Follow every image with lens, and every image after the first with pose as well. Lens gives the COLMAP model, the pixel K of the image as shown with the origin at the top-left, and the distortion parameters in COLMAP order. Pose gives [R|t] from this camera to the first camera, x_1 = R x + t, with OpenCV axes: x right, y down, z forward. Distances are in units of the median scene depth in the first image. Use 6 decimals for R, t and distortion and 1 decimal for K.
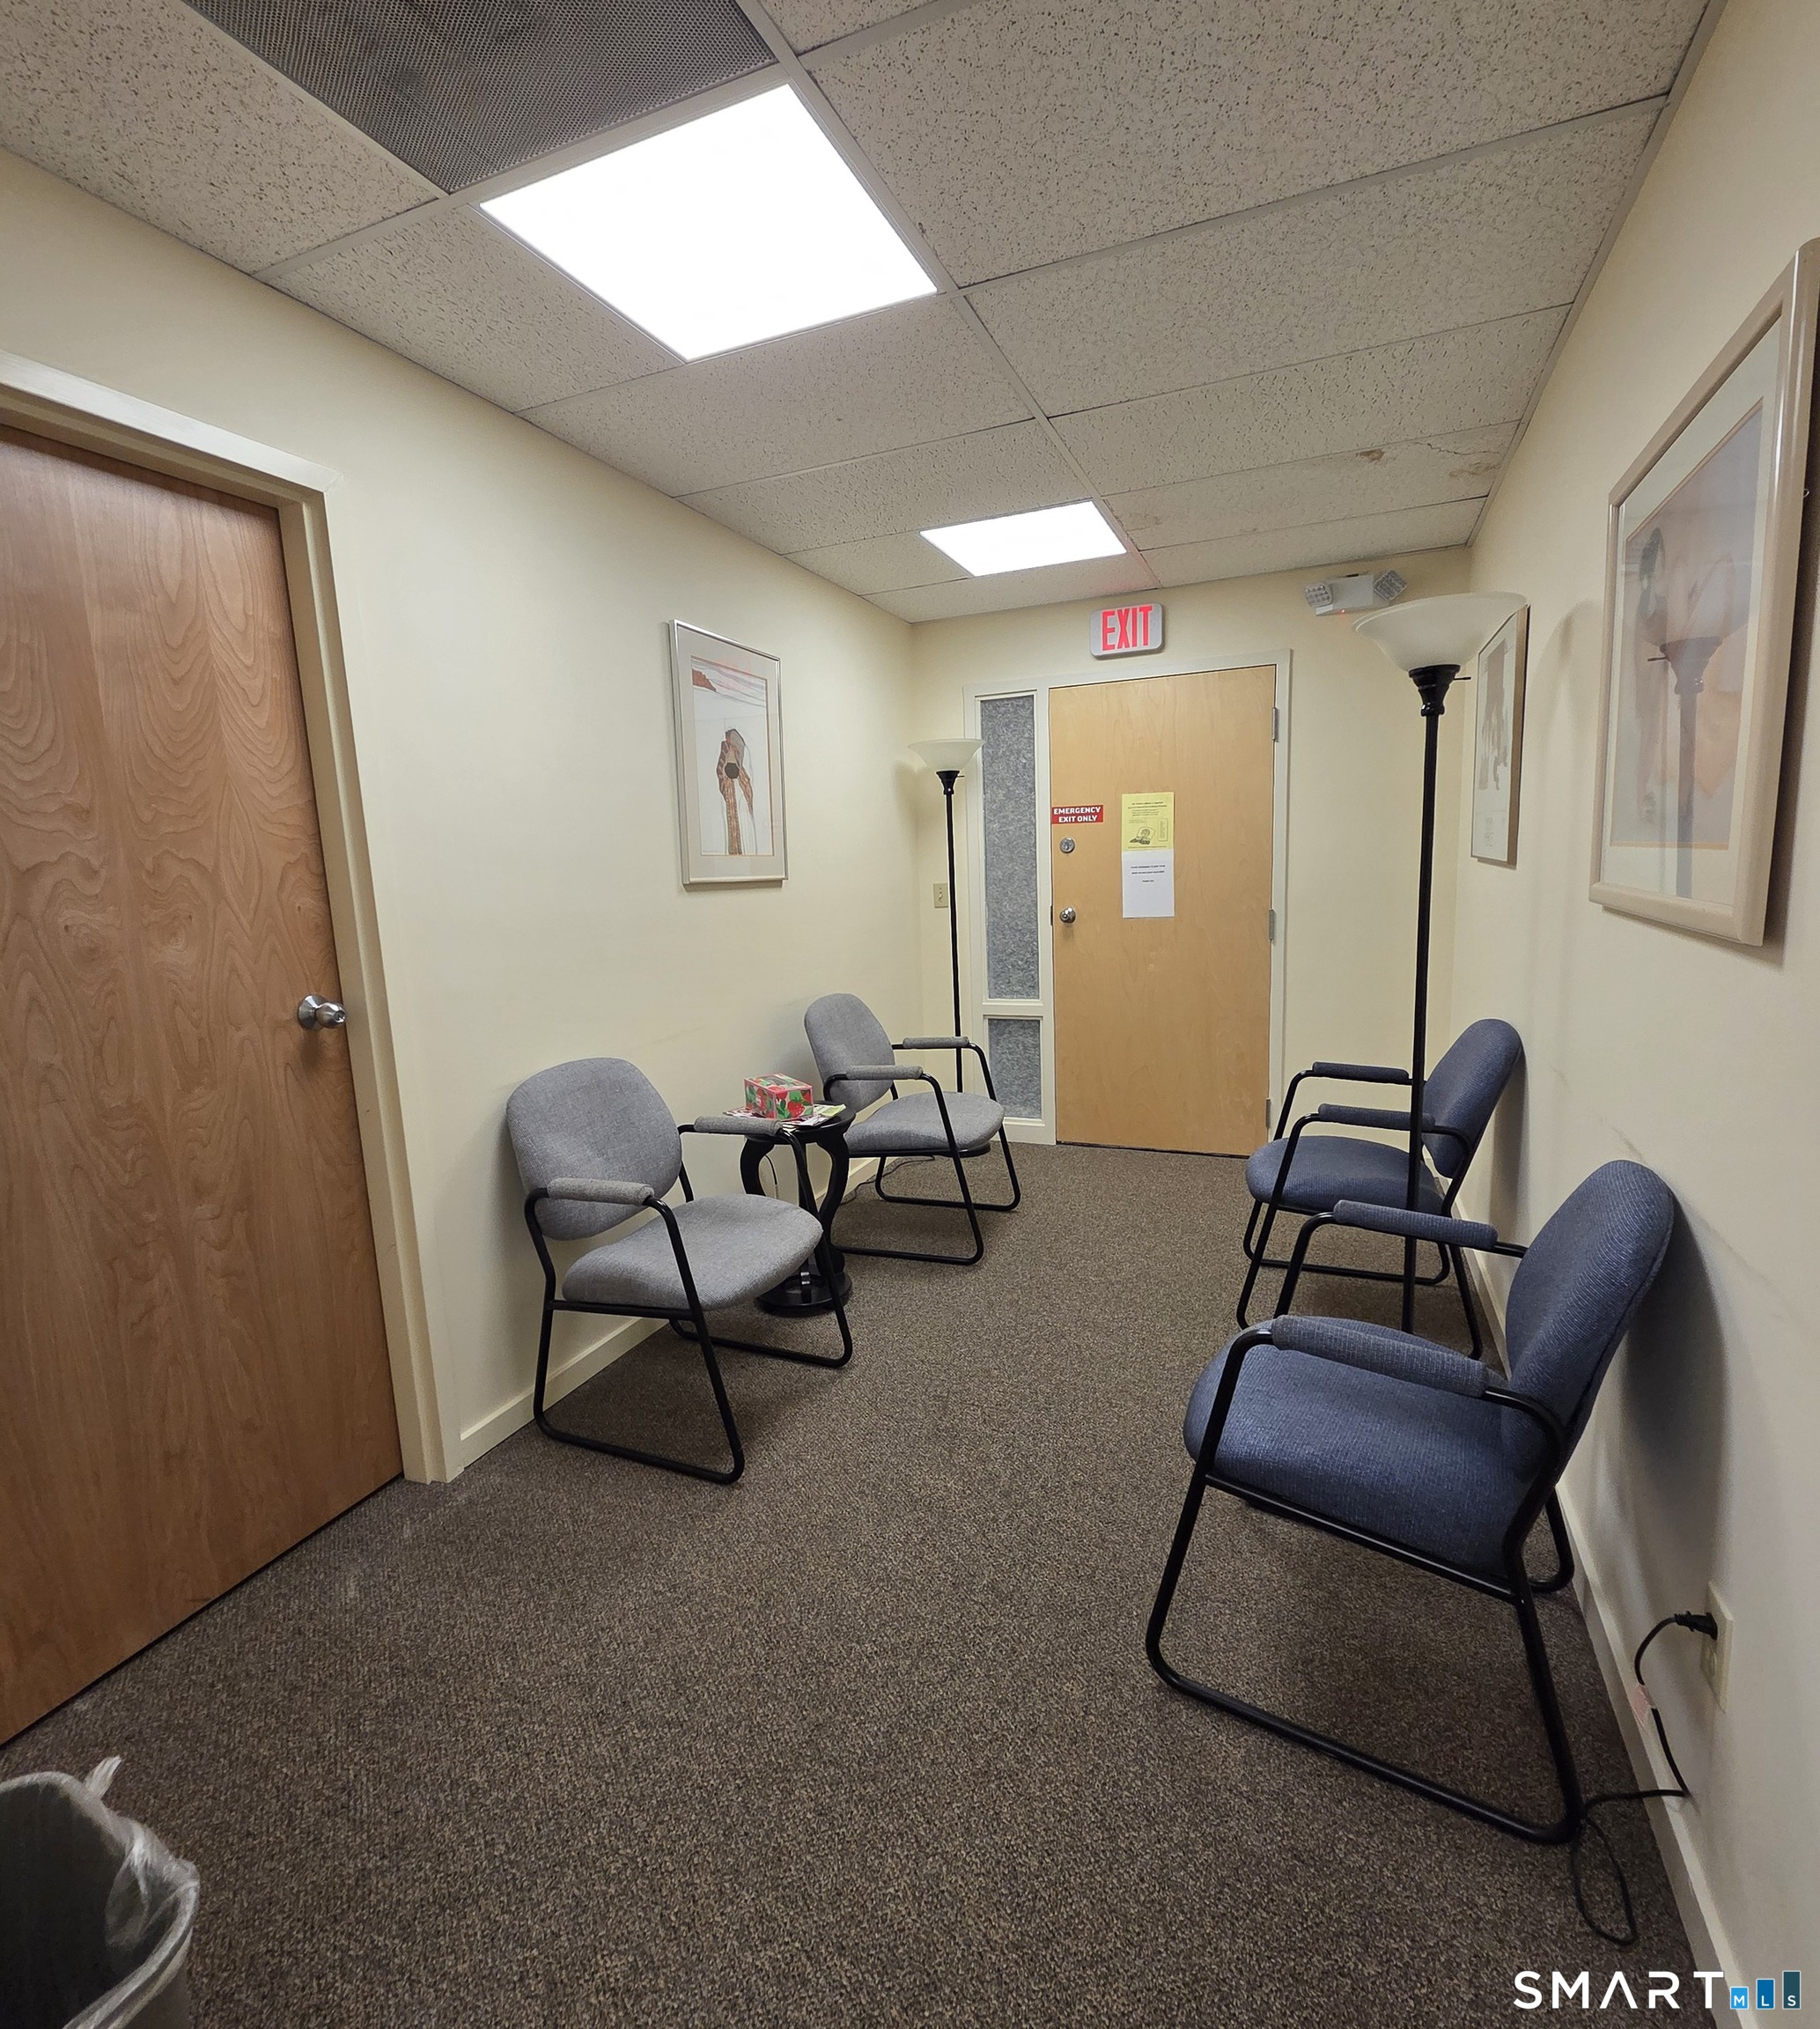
lens RADIAL K [[991.1, 0, 906.7], [0, 991.1, 1013.9], [0, 0, 1]] dist [-0.000036, -0.002936]
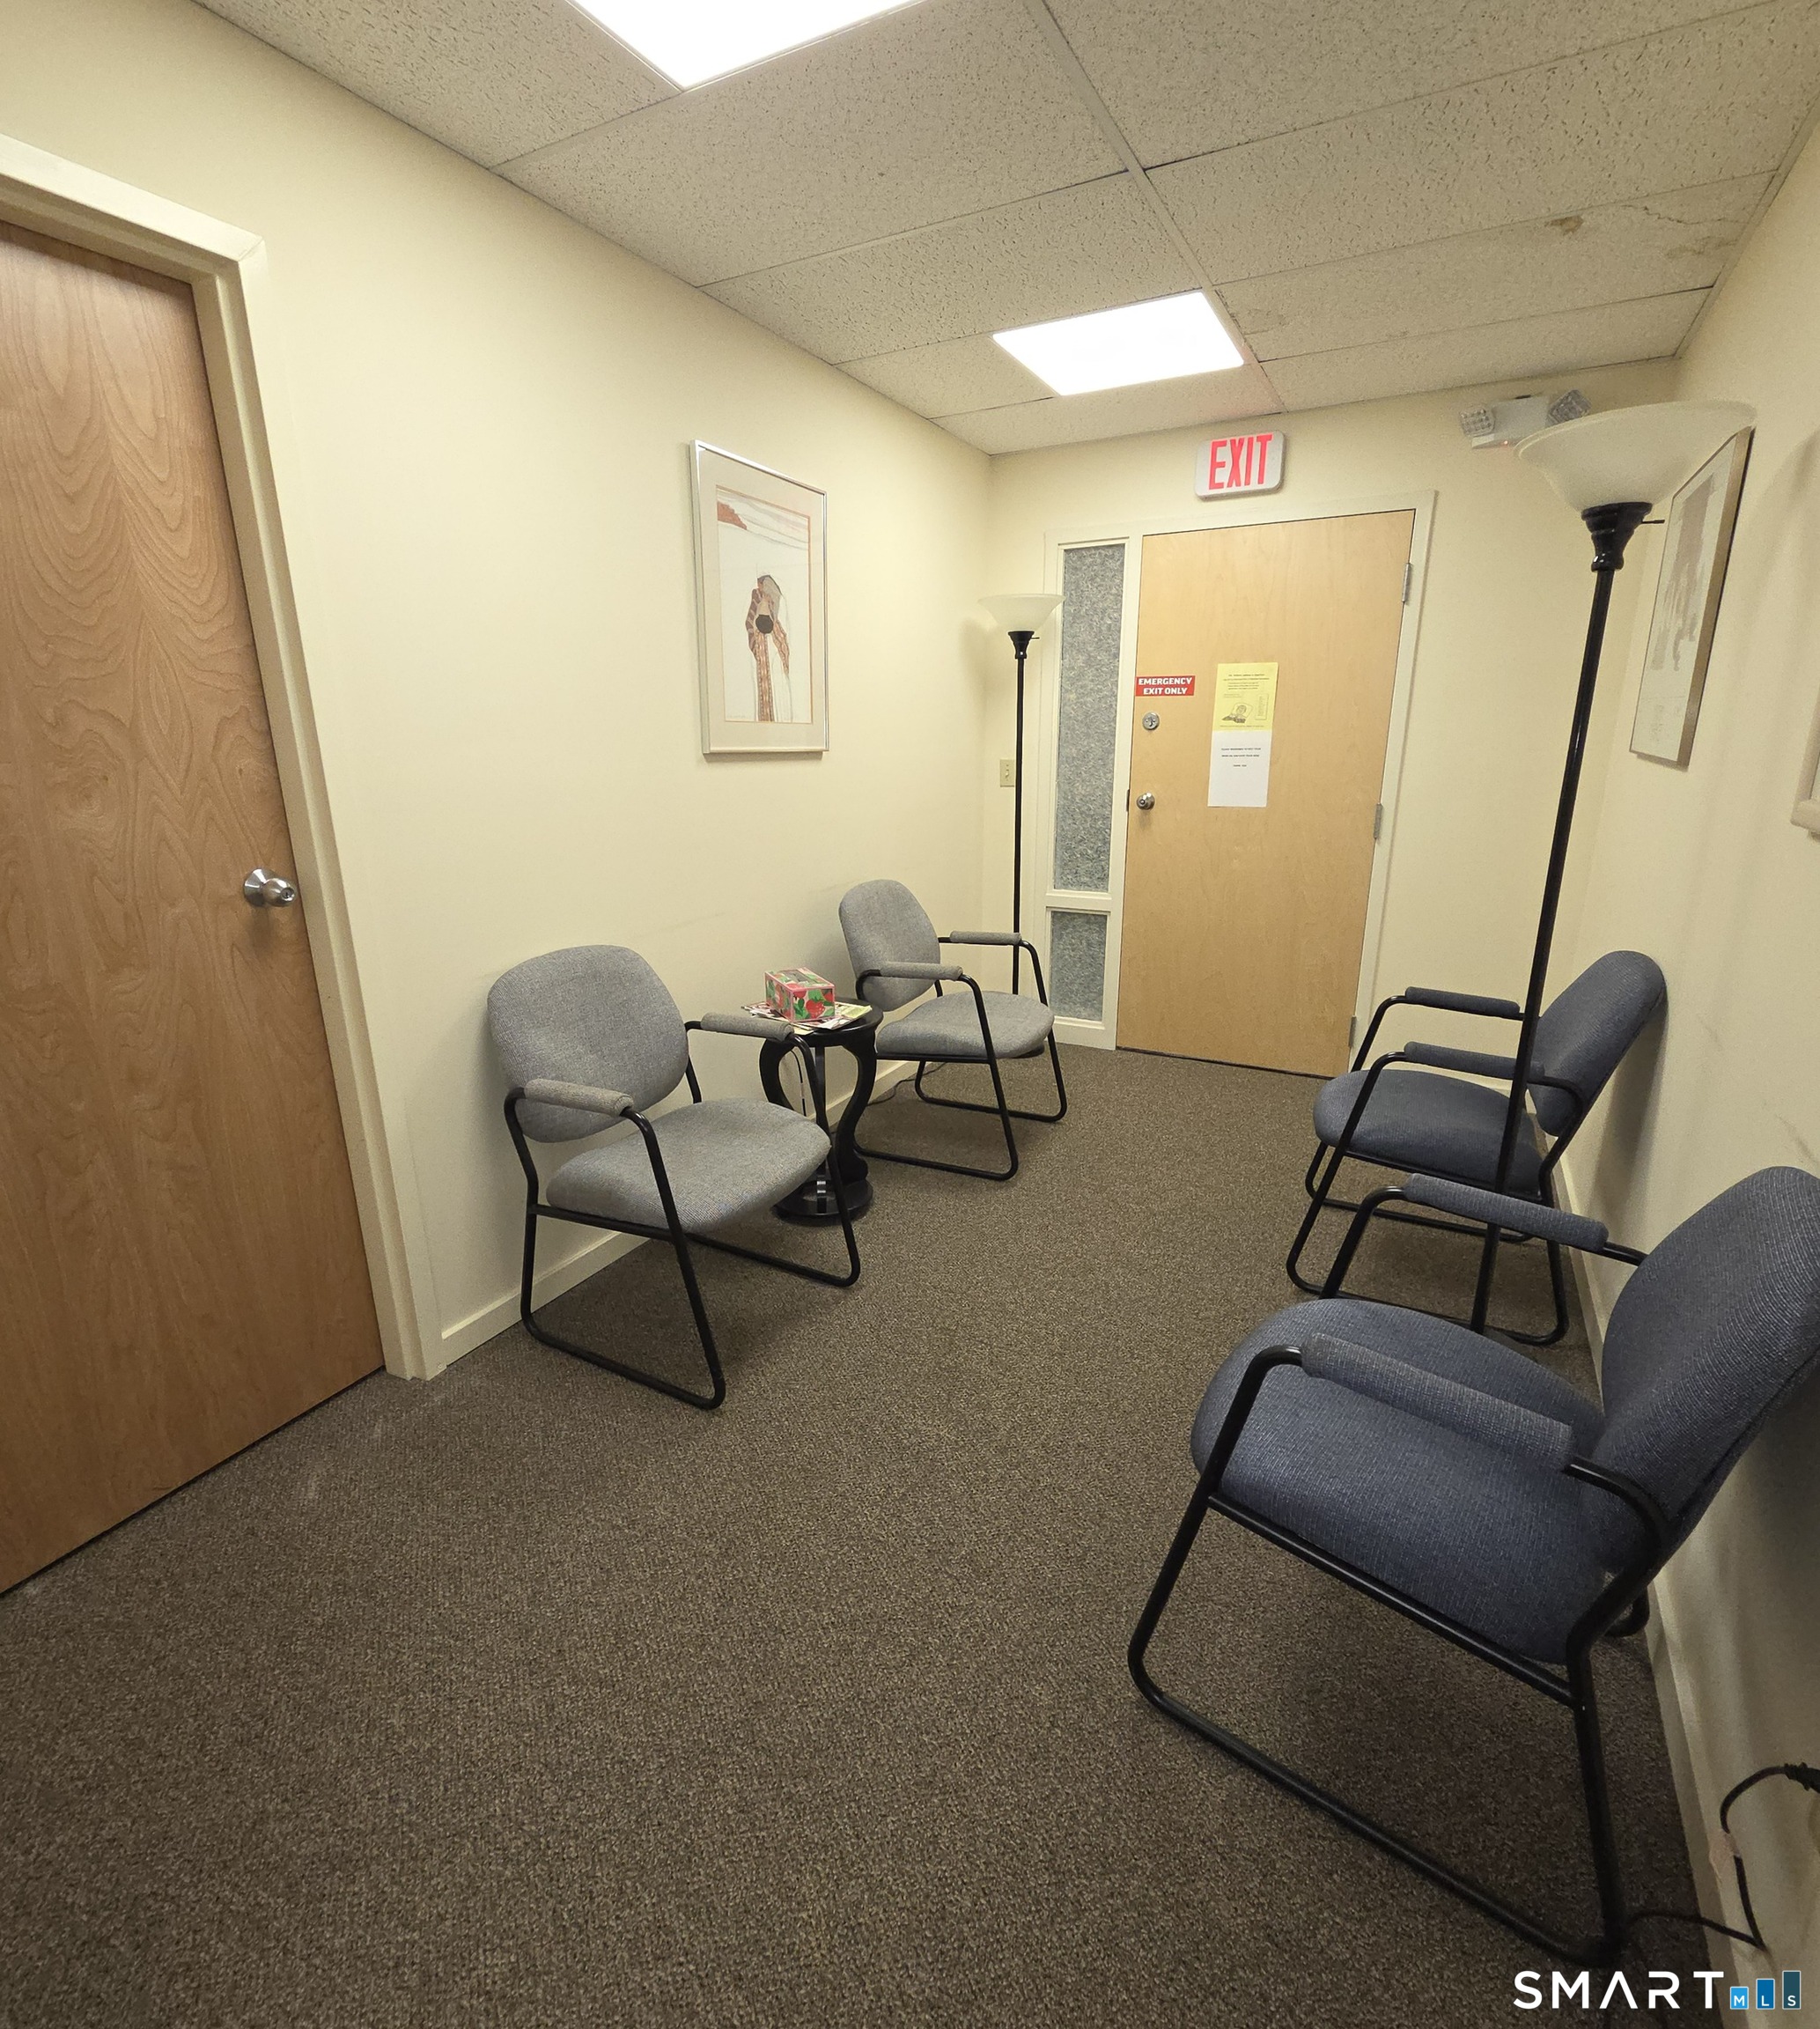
lens RADIAL K [[991.1, 0, 906.2], [0, 991.1, 1010.9], [0, 0, 1]] dist [-0.000036, -0.002936]
pose [[0.994852, 0.056498, -0.084128, 0.066338], [-0.045562, 0.990899, 0.126666, -0.030139], [0.090519, -0.122181, 0.988372, 0.136644]]
